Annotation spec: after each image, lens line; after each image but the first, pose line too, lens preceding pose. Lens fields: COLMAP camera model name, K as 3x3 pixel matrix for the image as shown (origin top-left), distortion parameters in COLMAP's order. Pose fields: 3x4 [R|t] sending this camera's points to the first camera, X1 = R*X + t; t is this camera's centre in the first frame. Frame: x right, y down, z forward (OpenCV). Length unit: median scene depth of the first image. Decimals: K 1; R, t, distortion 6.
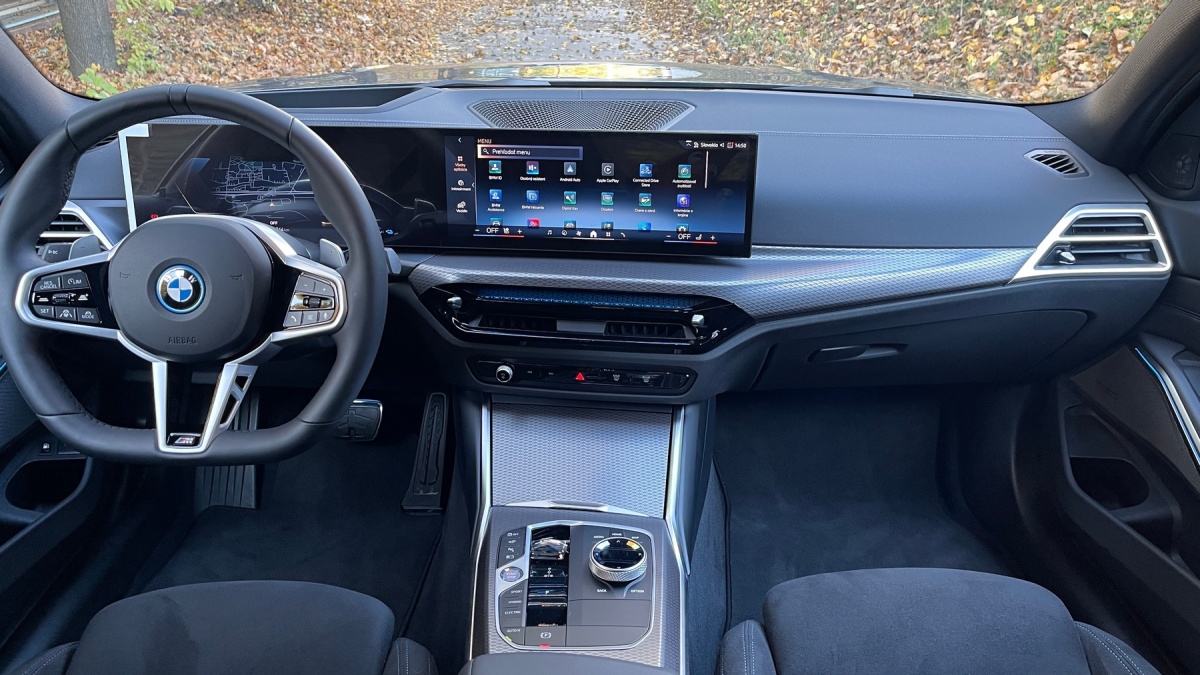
lens RADIAL K [[896.7, 0, 605.0], [0, 896.7, 343.0], [0, 0, 1]] dist [0.050993, -0.072190]
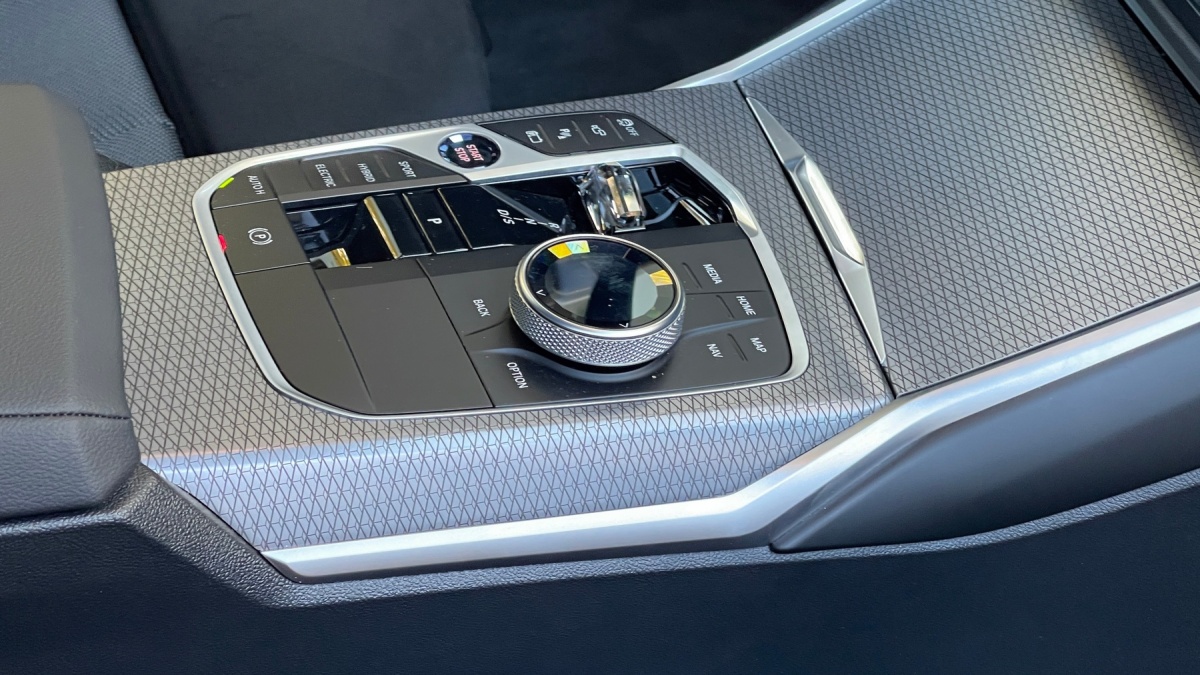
lens RADIAL K [[2273.5, 0, 600.0], [0, 2273.5, 337.5], [0, 0, 1]] dist [0.183430, 0.076646]
pose [[0.339583, 0.609931, -0.716009, 0.537398], [-0.494563, 0.763304, 0.415661, -0.082604], [0.800057, 0.212960, 0.560854, 0.466431]]
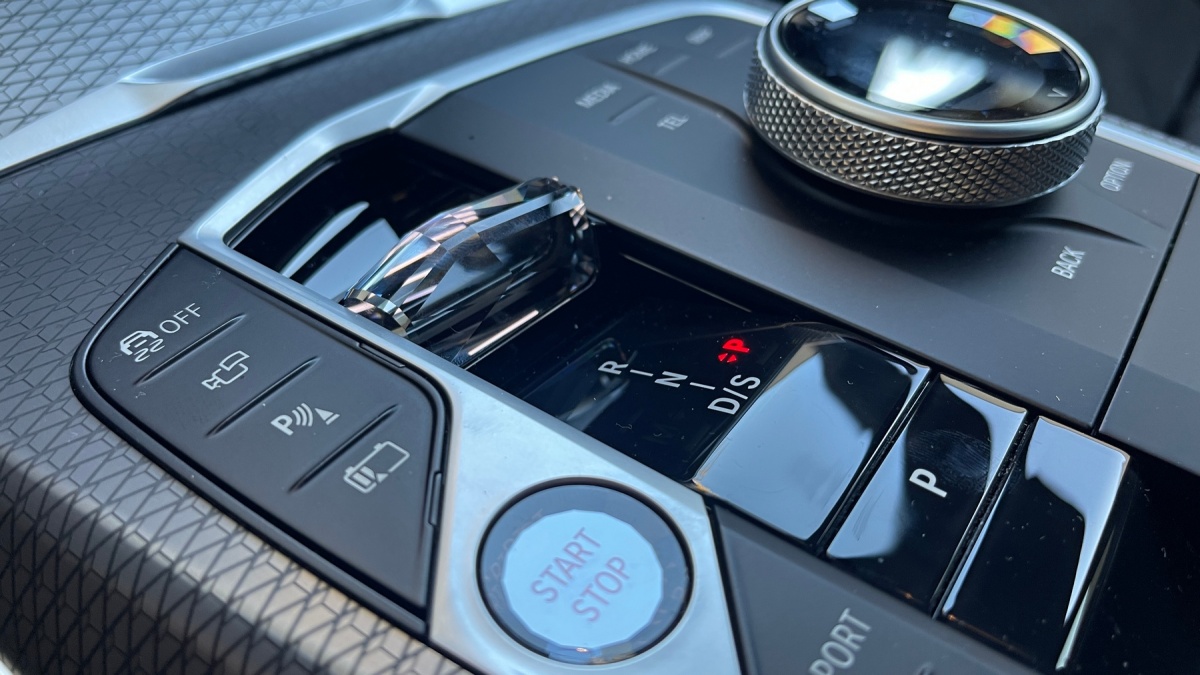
lens RADIAL K [[1008.2, 0, 600.0], [0, 1008.2, 337.5], [0, 0, 1]] dist [0.002060, -0.078324]
pose [[0.589215, -0.507093, 0.629033, -0.140482], [0.290884, 0.859458, 0.420378, 0.160334], [-0.753798, -0.064718, 0.653911, 0.798150]]
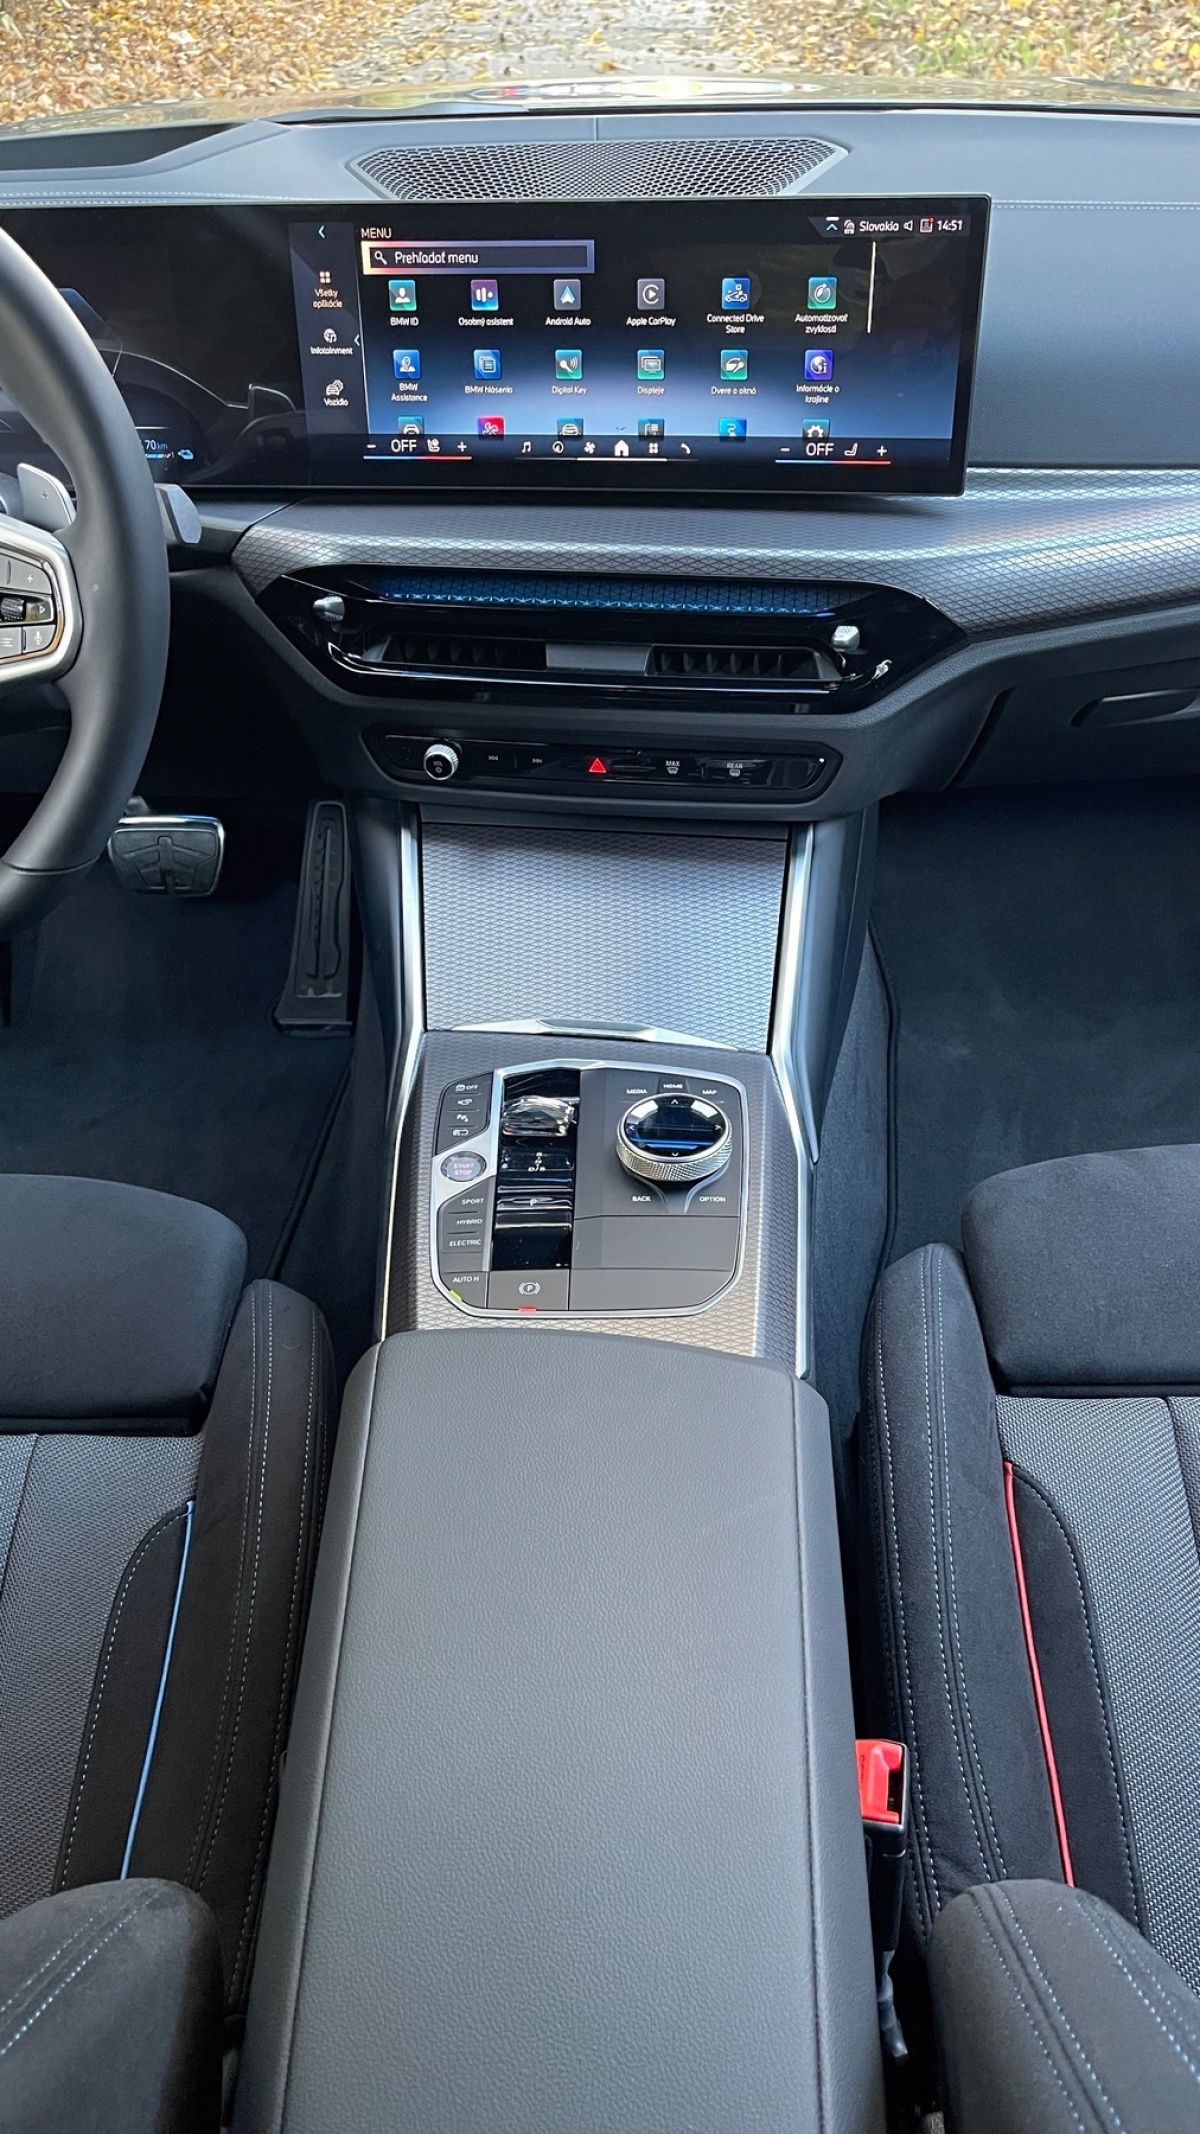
lens RADIAL K [[1594.7, 0, 605.3], [0, 1594.7, 1076.8], [0, 0, 1]] dist [0.050993, -0.072190]
pose [[0.999075, -0.005984, -0.042576, 0.012186], [0.015551, 0.973517, 0.228086, 0.004582], [0.040083, -0.228537, 0.972710, 0.125706]]
